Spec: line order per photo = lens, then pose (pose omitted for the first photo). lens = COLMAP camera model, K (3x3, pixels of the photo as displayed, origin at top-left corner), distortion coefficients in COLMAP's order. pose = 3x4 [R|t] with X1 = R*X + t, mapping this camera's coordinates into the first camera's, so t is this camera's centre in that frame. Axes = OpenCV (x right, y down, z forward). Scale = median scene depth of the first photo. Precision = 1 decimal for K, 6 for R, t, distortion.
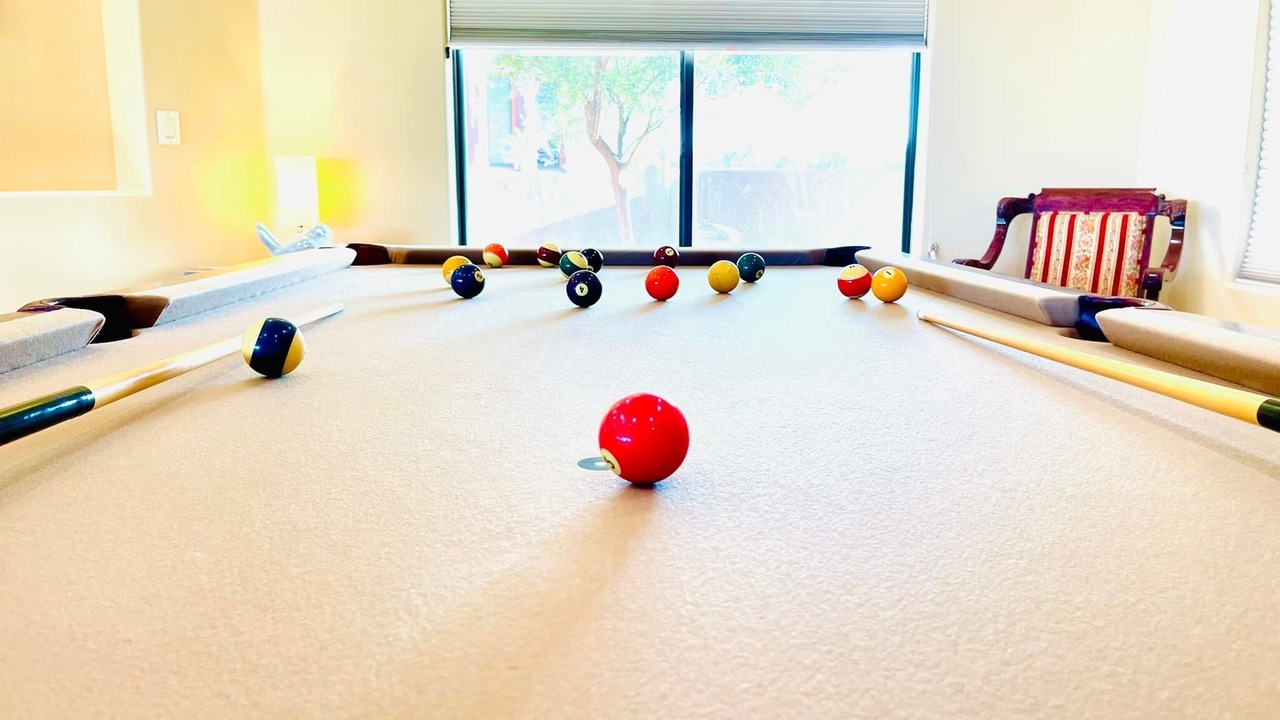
lens RADIAL K [[977.7, 0, 642.8], [0, 977.7, 357.4], [0, 0, 1]] dist [0.017472, -0.006143]
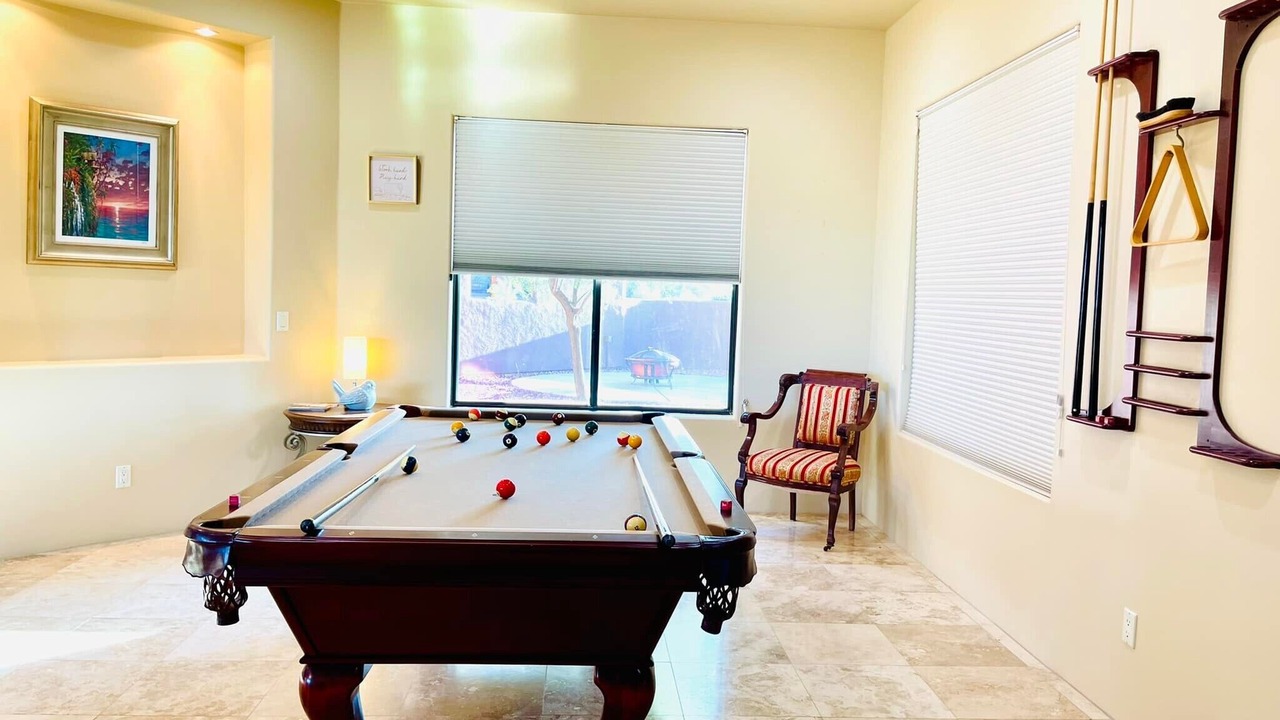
lens RADIAL K [[977.7, 0, 642.8], [0, 977.7, 357.4], [0, 0, 1]] dist [0.017472, -0.006143]
pose [[0.999233, 0.030486, 0.024564, 0.174841], [-0.027777, 0.994192, -0.103970, -0.025417], [-0.027591, 0.103208, 0.994277, -1.254060]]
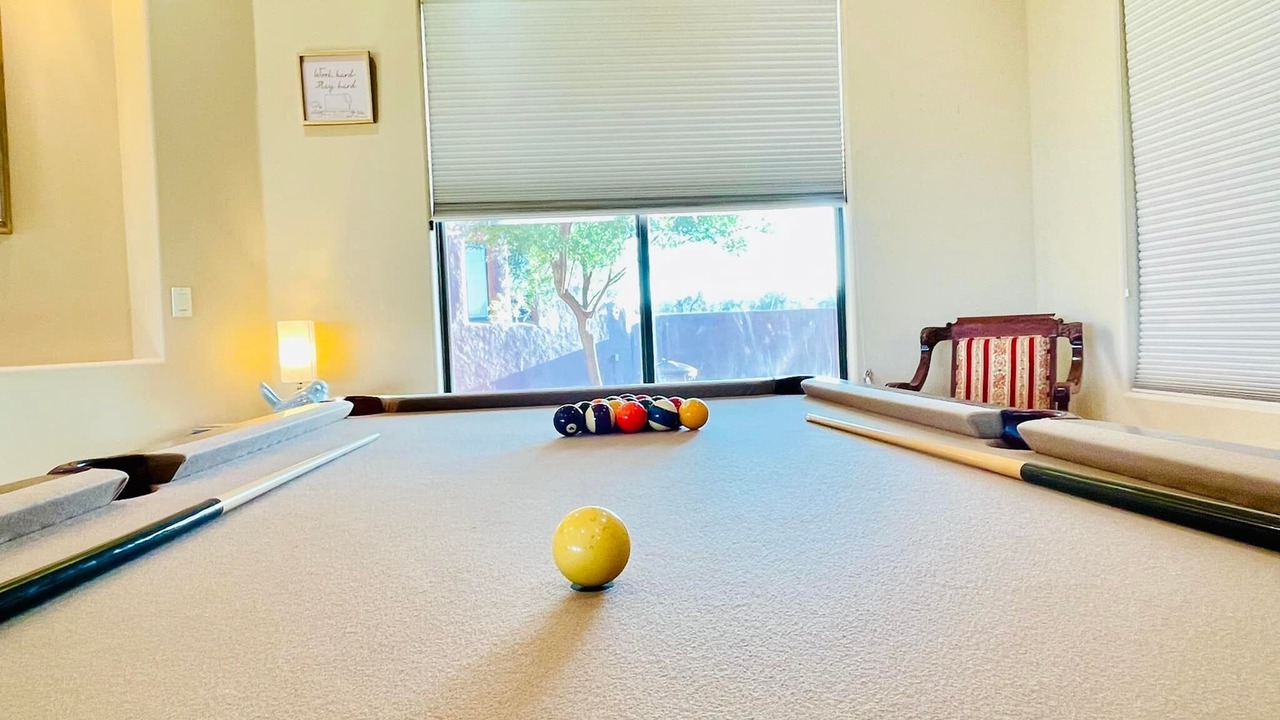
lens RADIAL K [[886.3, 0, 640.0], [0, 886.3, 360.0], [0, 0, 1]] dist [-0.002064, -0.004147]
pose [[0.998122, -0.049013, 0.036749, -0.004671], [0.053680, 0.988811, -0.139180, -0.000084], [-0.029516, 0.140891, 0.989585, -0.007862]]
